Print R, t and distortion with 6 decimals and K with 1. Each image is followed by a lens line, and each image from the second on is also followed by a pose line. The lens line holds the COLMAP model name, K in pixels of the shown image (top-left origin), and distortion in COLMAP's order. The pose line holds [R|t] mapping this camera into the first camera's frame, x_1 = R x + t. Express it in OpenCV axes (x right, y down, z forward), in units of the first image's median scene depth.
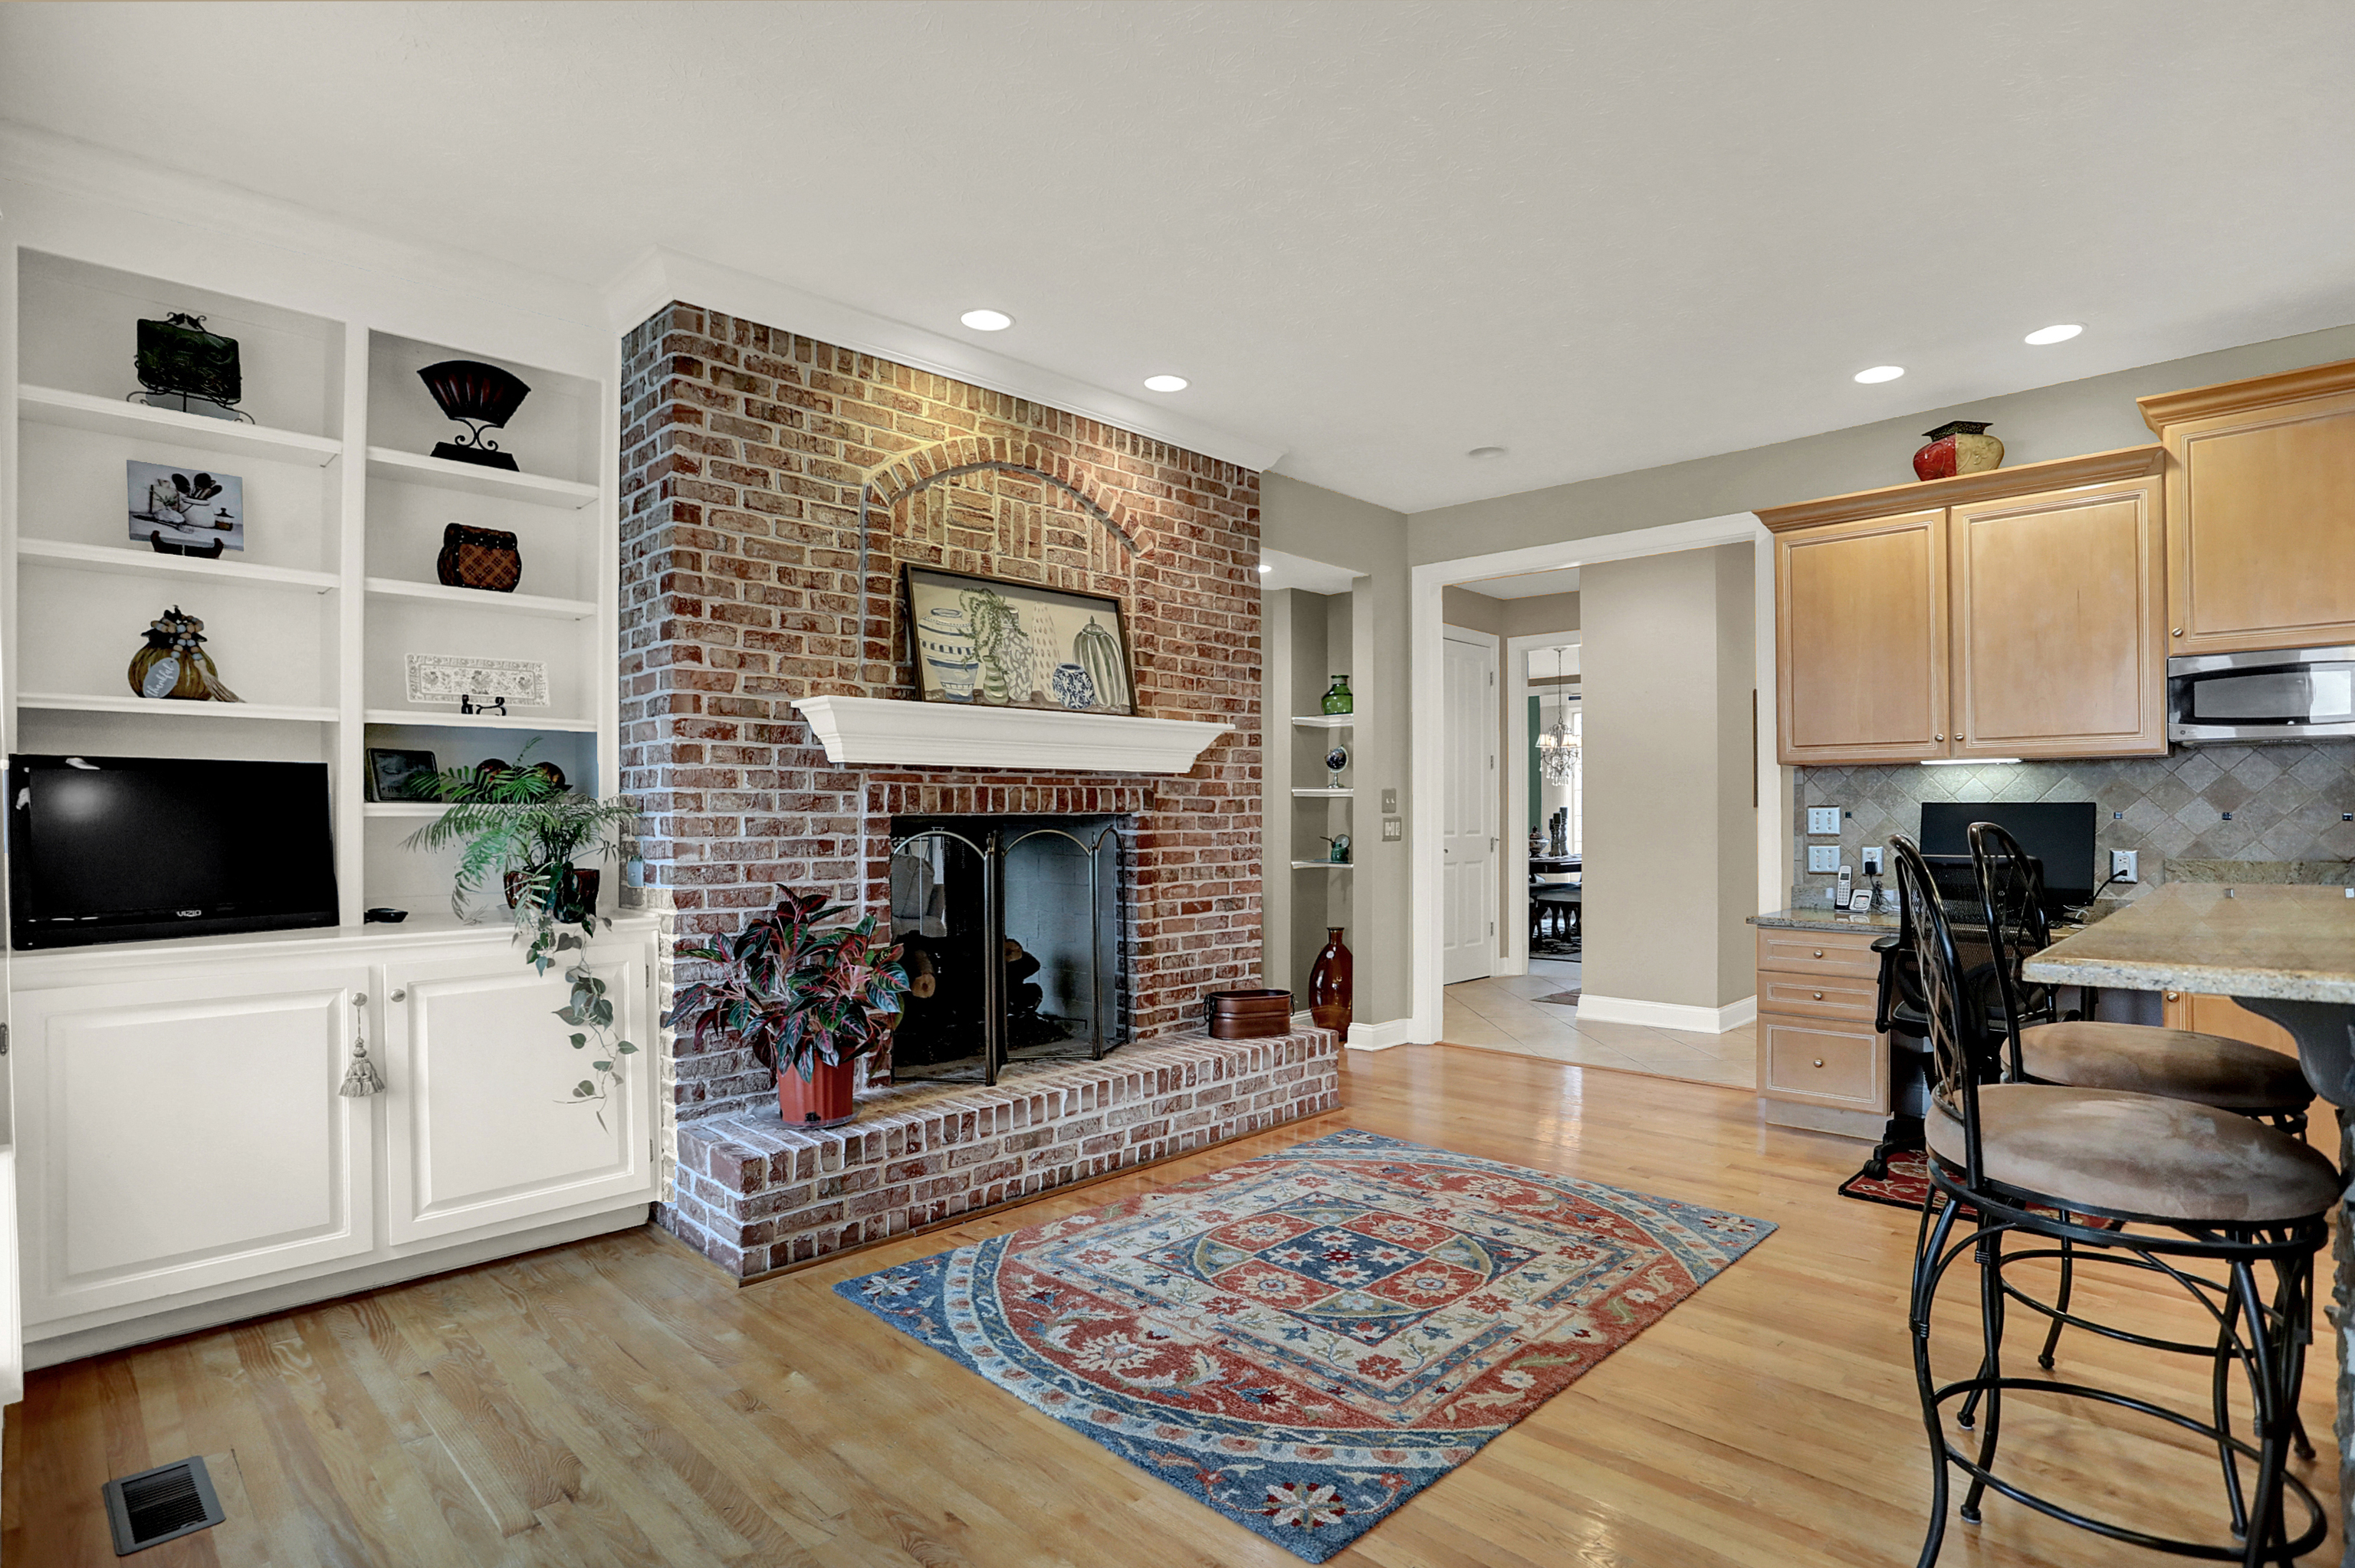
lens RADIAL K [[1189.5, 0, 1177.9], [0, 1189.5, 814.0], [0, 0, 1]] dist [-0.084225, 0.036625]
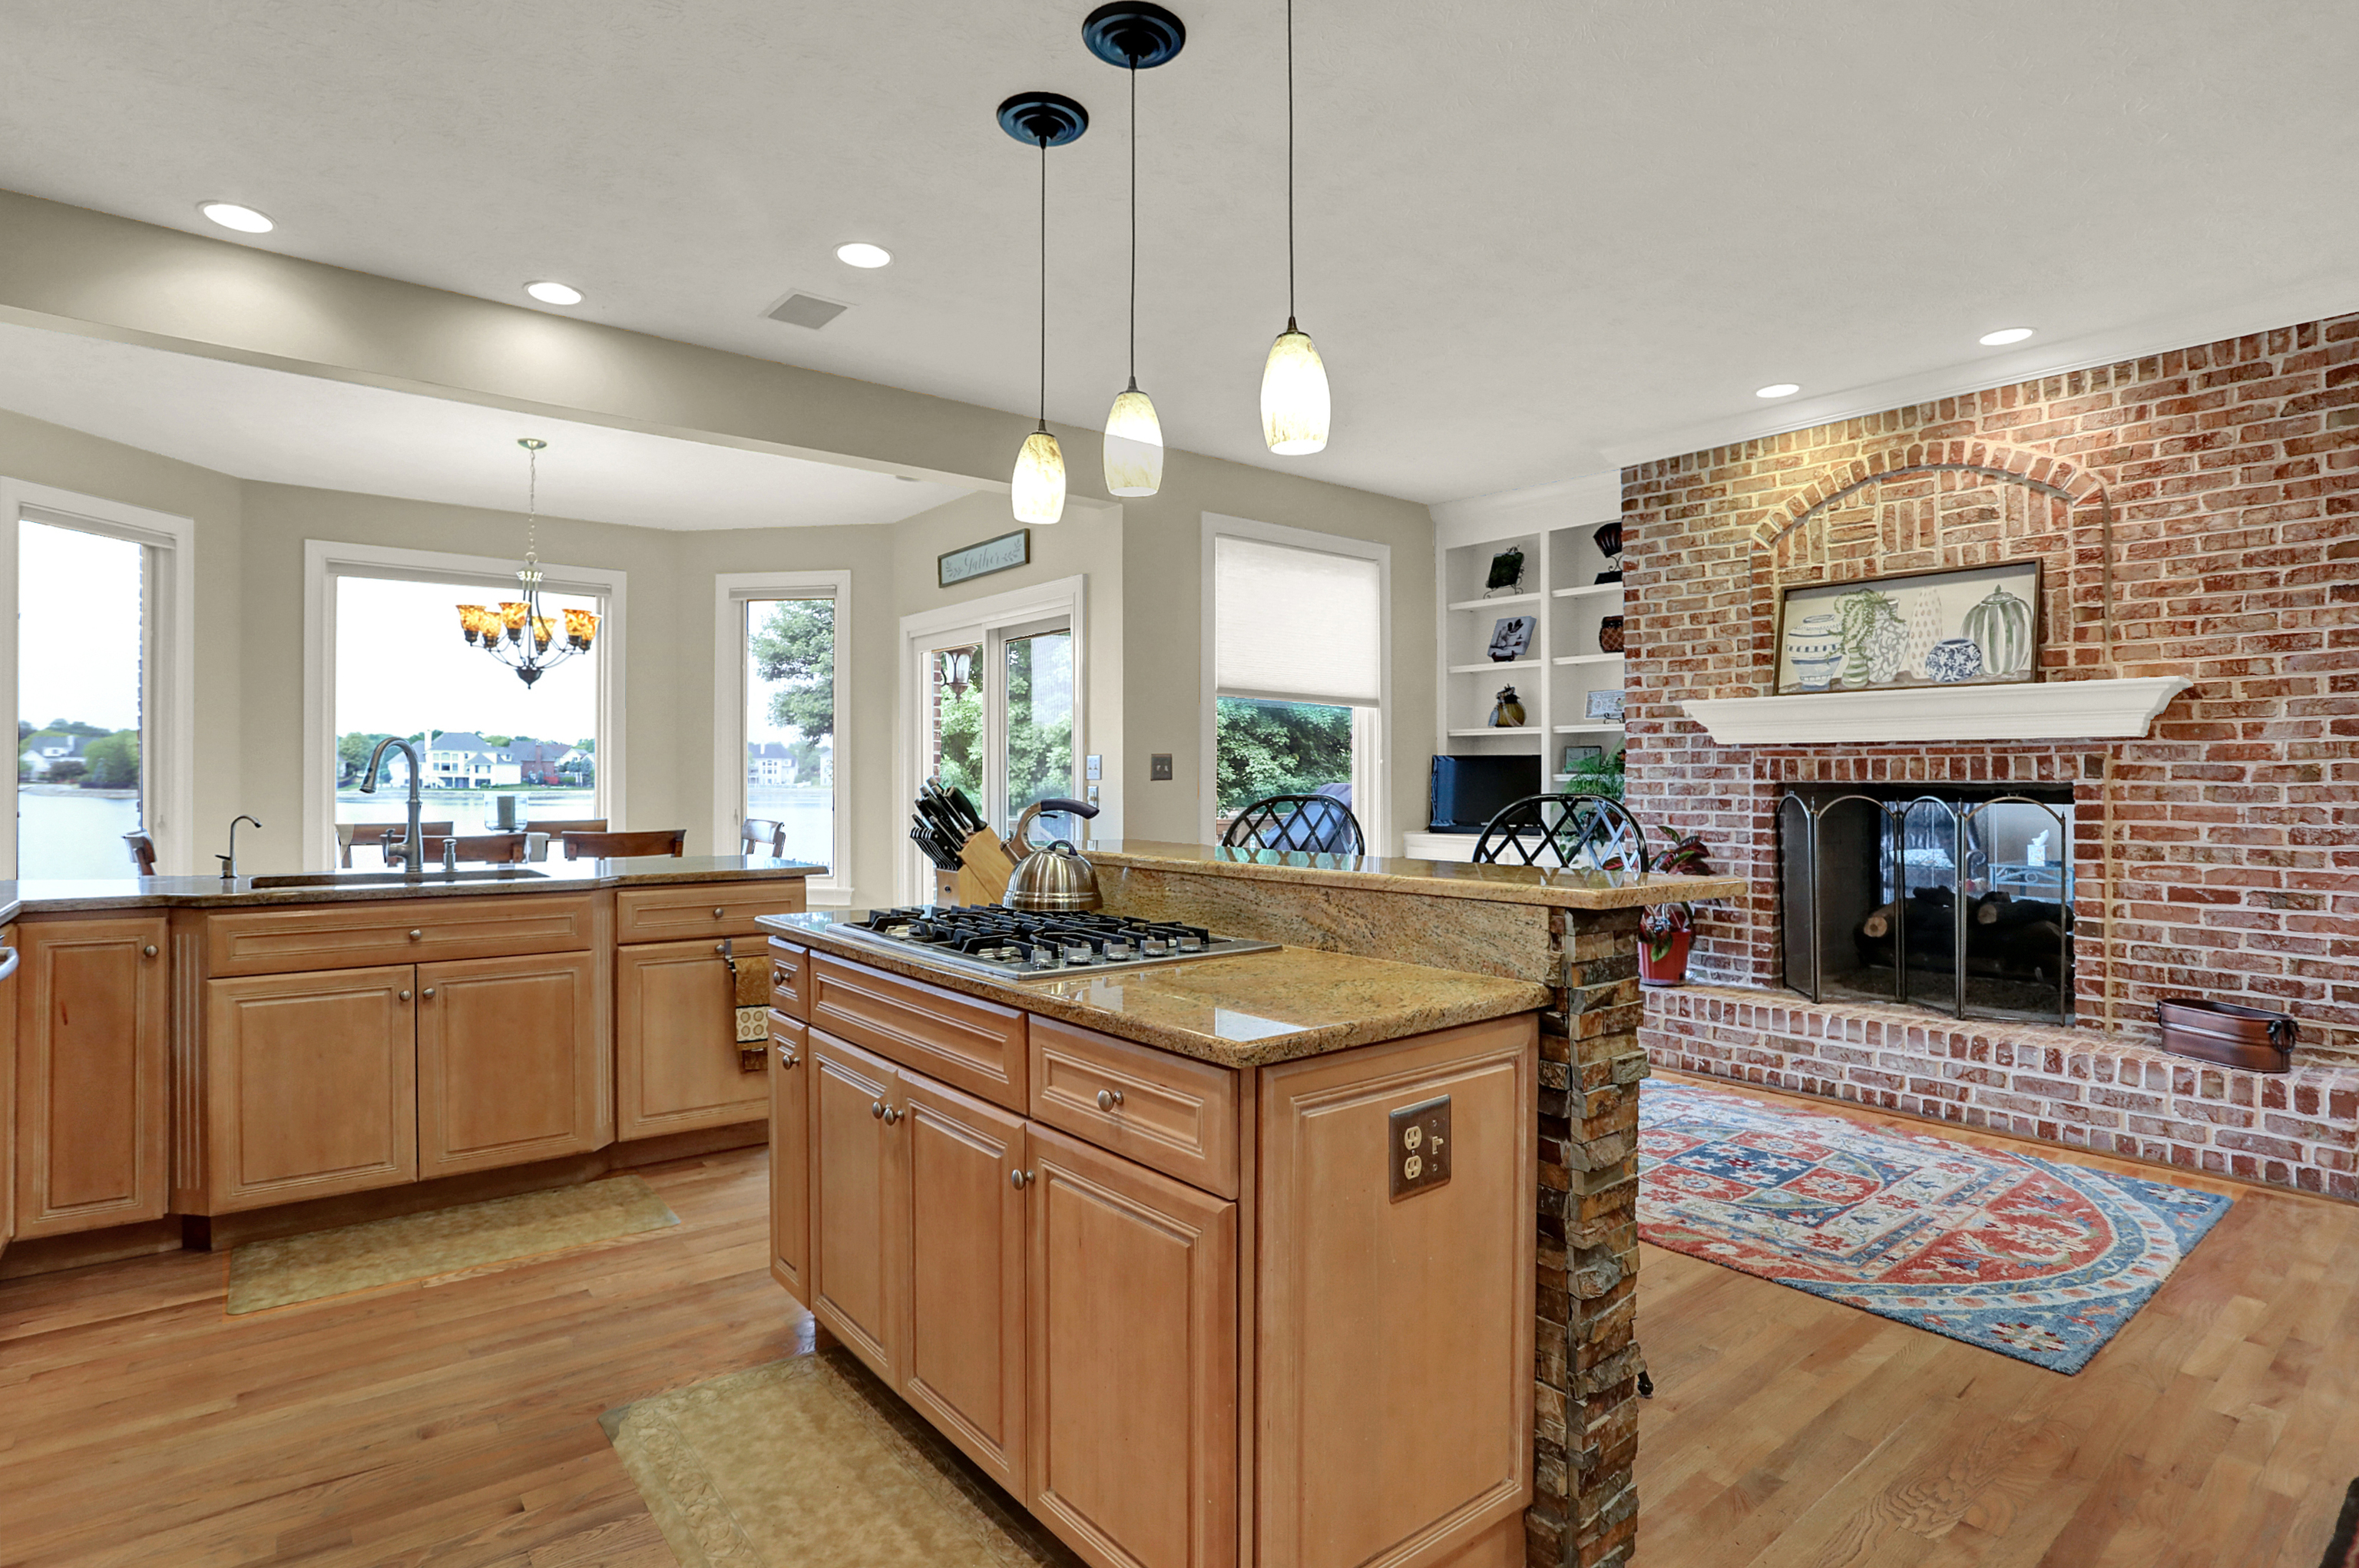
lens RADIAL K [[1196.4, 0, 1164.2], [0, 1196.4, 781.0], [0, 0, 1]] dist [-0.080684, 0.036499]
pose [[-0.115161, 0.006299, -0.993327, 1.219896], [-0.000301, 0.999980, 0.006376, -0.008751], [0.993347, 0.001033, -0.115157, 0.511031]]
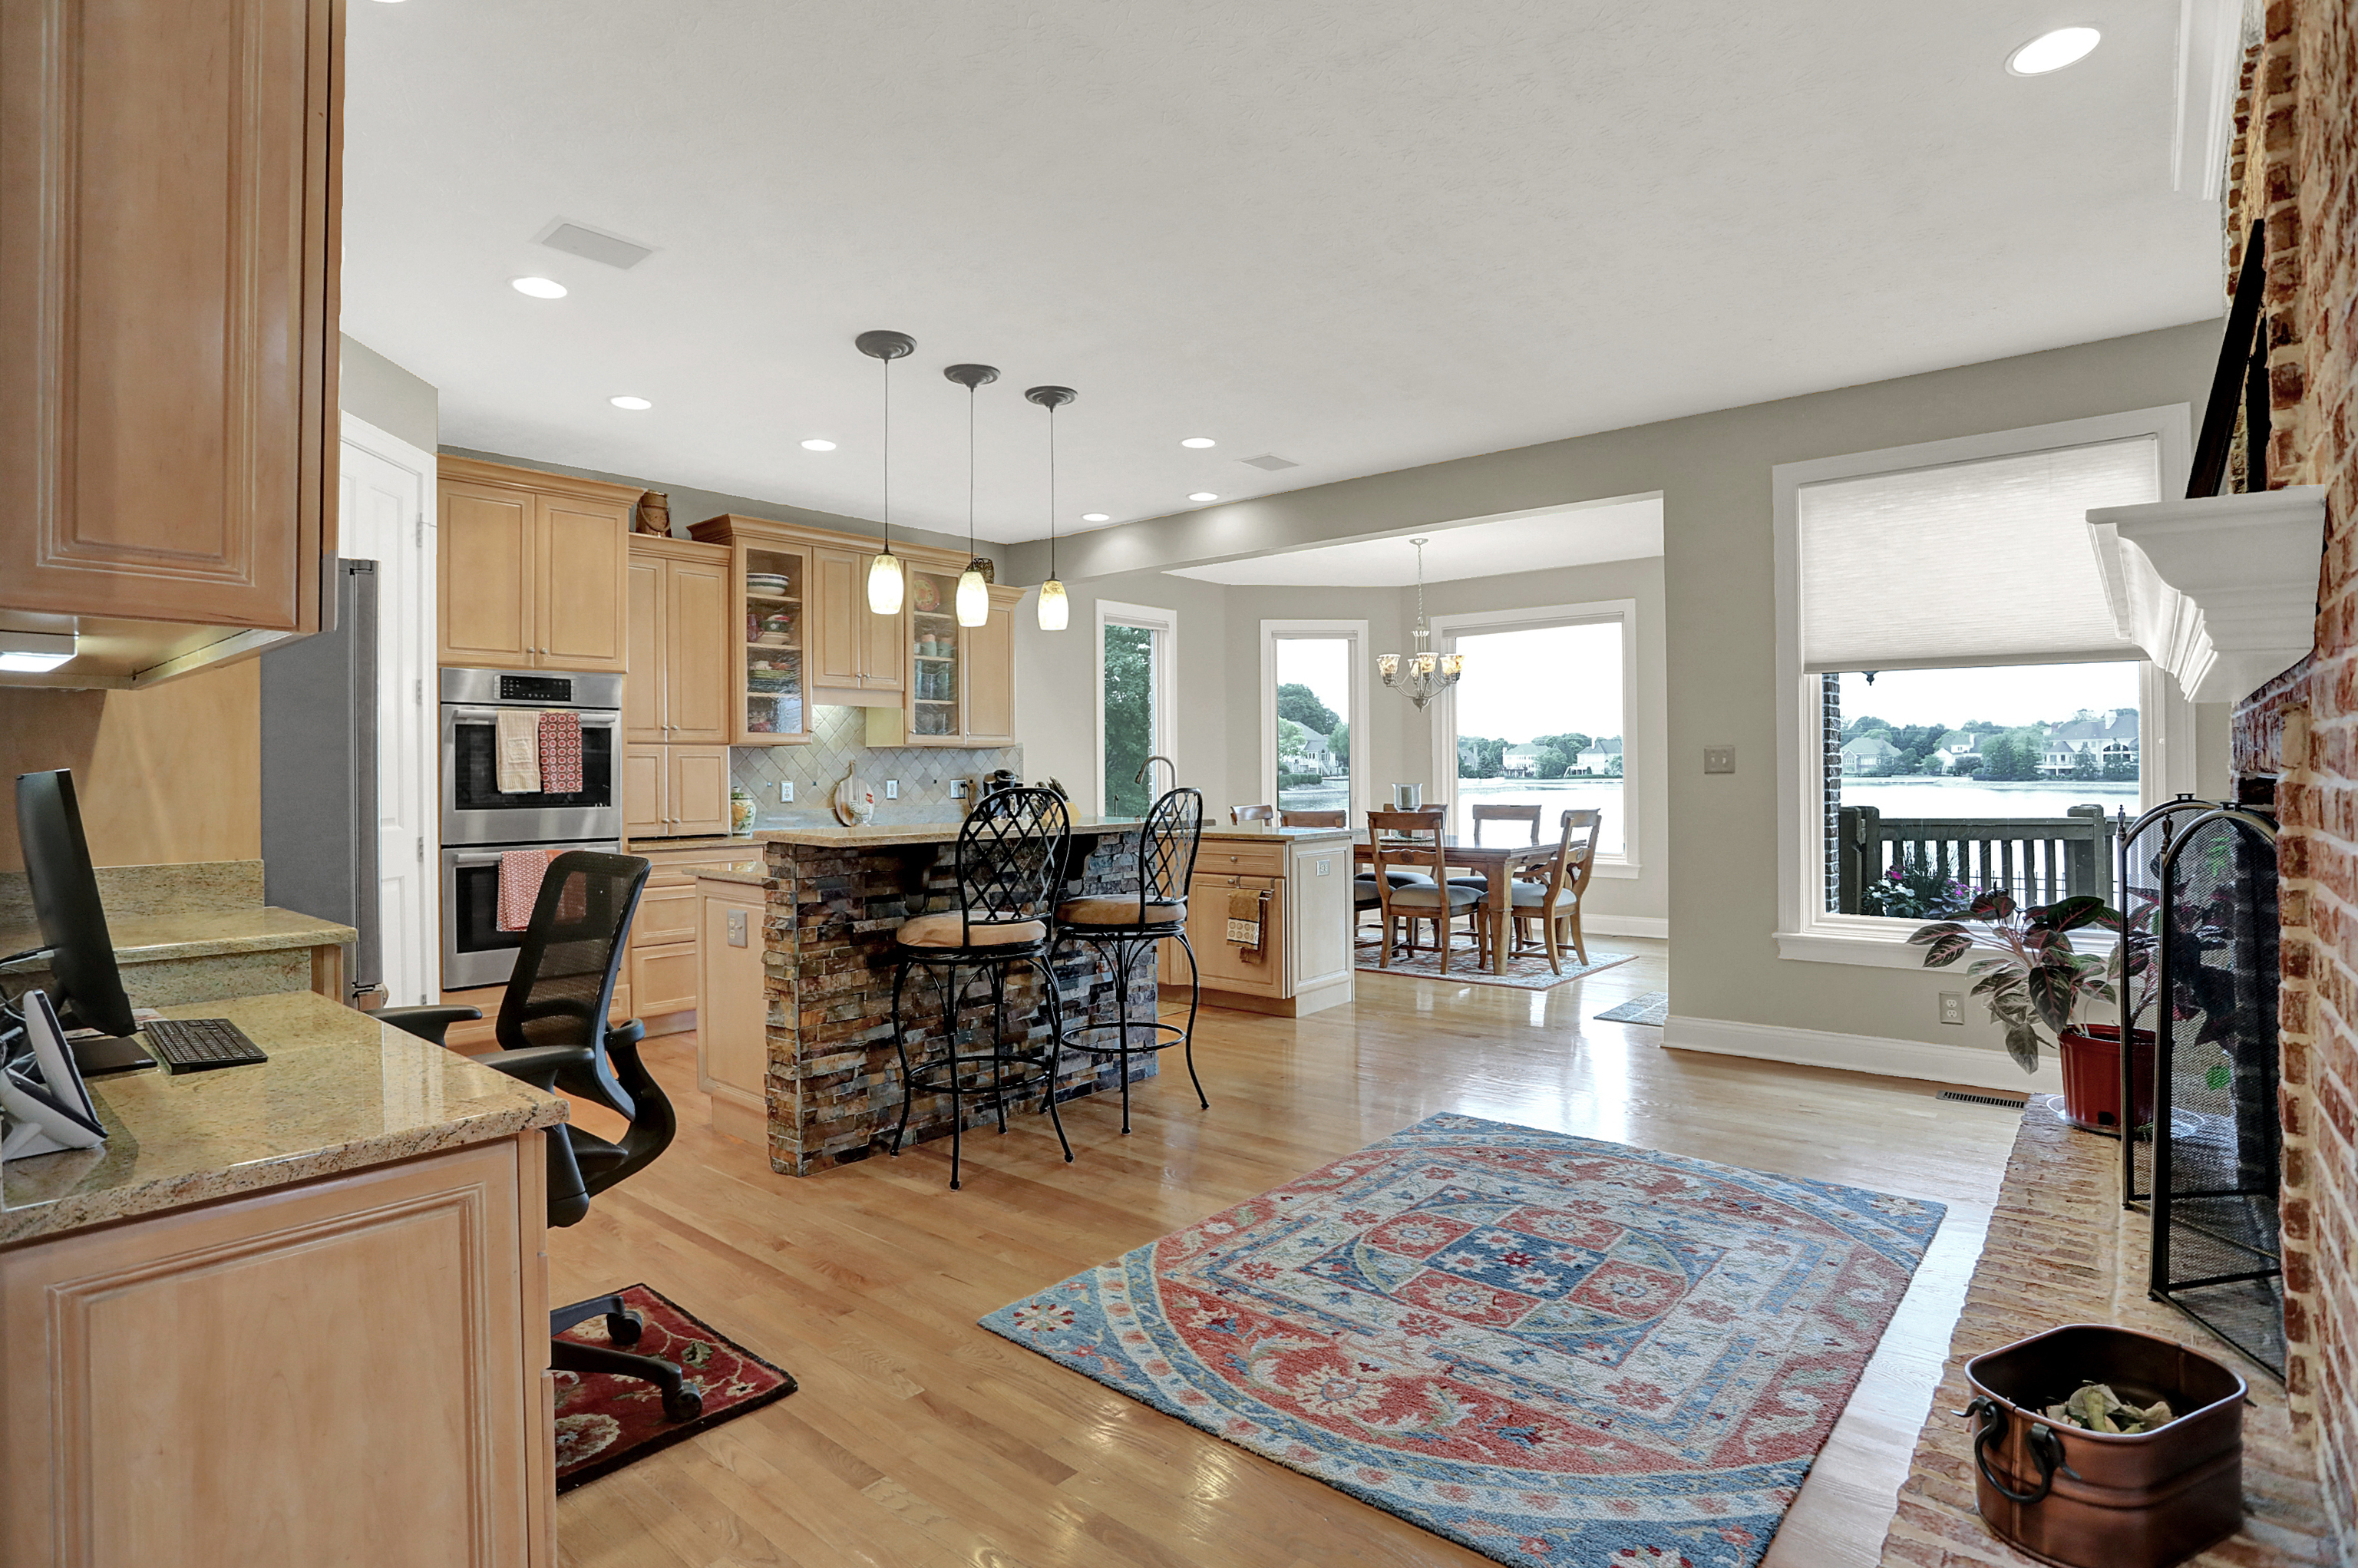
lens RADIAL K [[1195.9, 0, 1163.7], [0, 1195.9, 781.0], [0, 0, 1]] dist [-0.080684, 0.036499]
pose [[-0.997496, 0.011166, -0.069835, 0.427692], [0.010903, 0.999932, 0.004156, -0.004666], [0.069877, 0.003384, -0.997550, 1.712513]]
